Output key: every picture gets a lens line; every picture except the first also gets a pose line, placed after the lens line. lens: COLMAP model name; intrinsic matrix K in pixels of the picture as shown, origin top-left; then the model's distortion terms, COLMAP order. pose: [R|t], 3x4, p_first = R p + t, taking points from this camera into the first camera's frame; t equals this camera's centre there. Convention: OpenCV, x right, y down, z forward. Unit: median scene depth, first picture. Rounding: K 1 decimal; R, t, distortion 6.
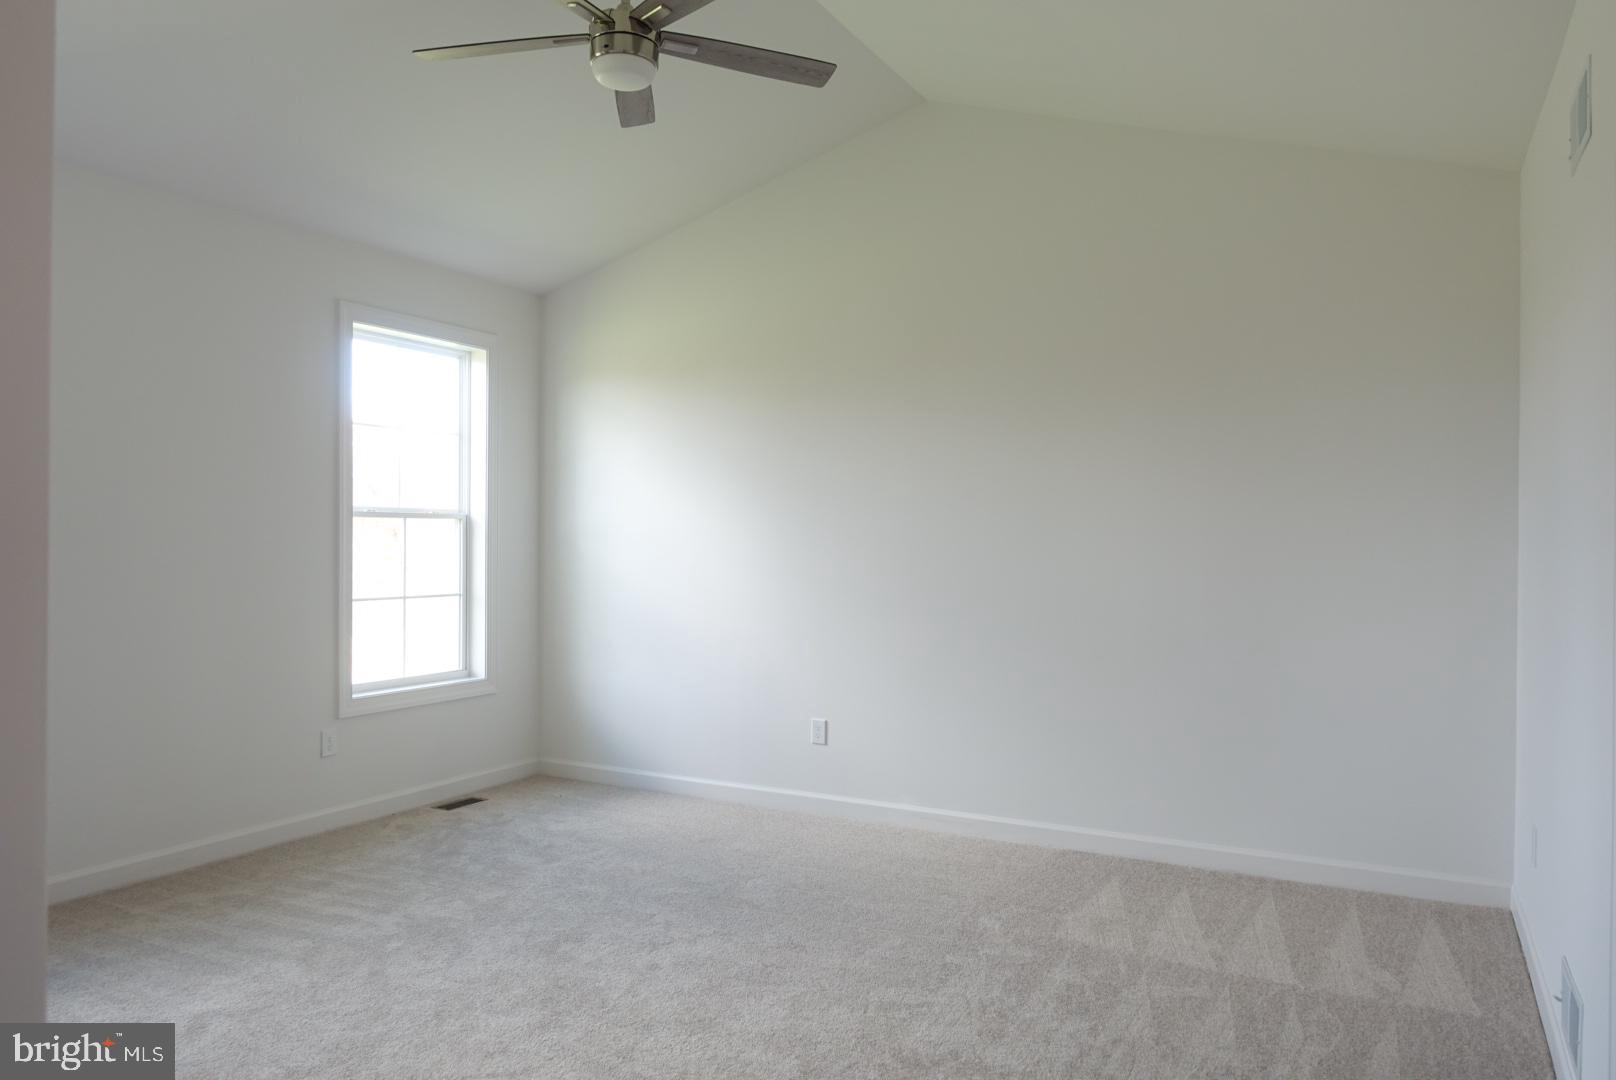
lens RADIAL K [[1099.0, 0, 809.2], [0, 1099.0, 536.1], [0, 0, 1]] dist [-0.023888, 0.001643]
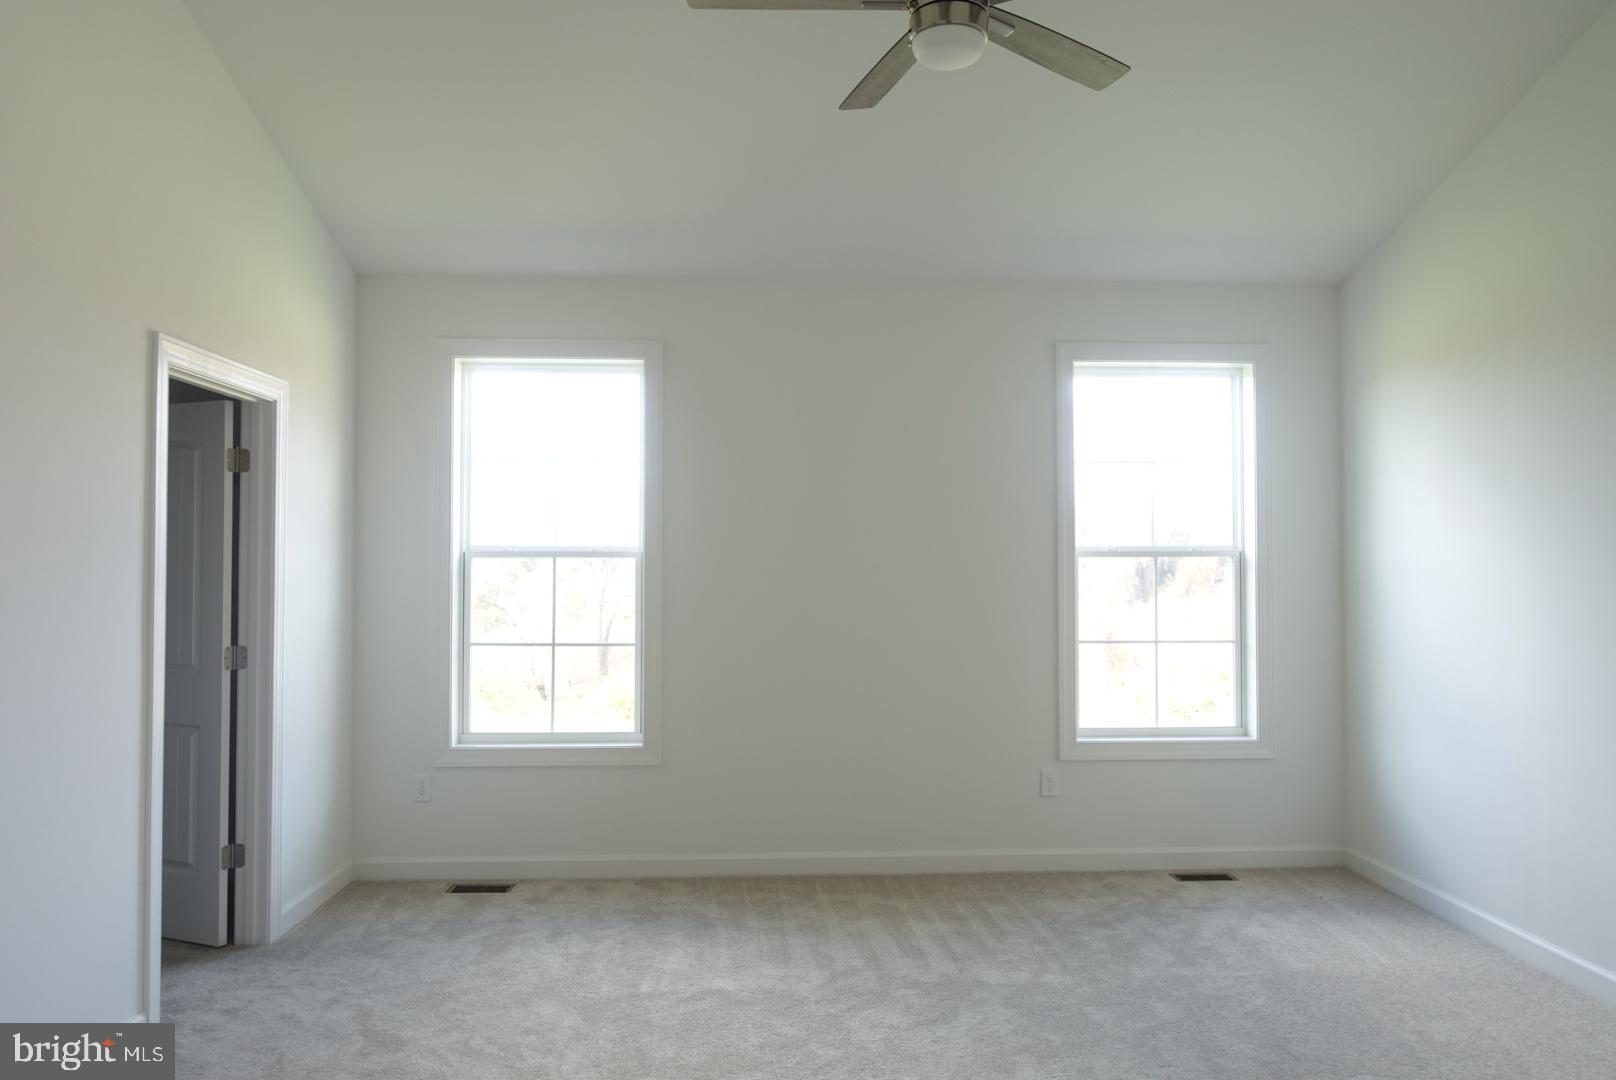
lens RADIAL K [[1075.4, 0, 807.3], [0, 1075.4, 541.2], [0, 0, 1]] dist [-0.028017, -0.001493]
pose [[0.505118, -0.034903, -0.862344, 0.297884], [0.004854, 0.999281, -0.037602, 0.003546], [0.863036, 0.014808, 0.504925, 0.305320]]
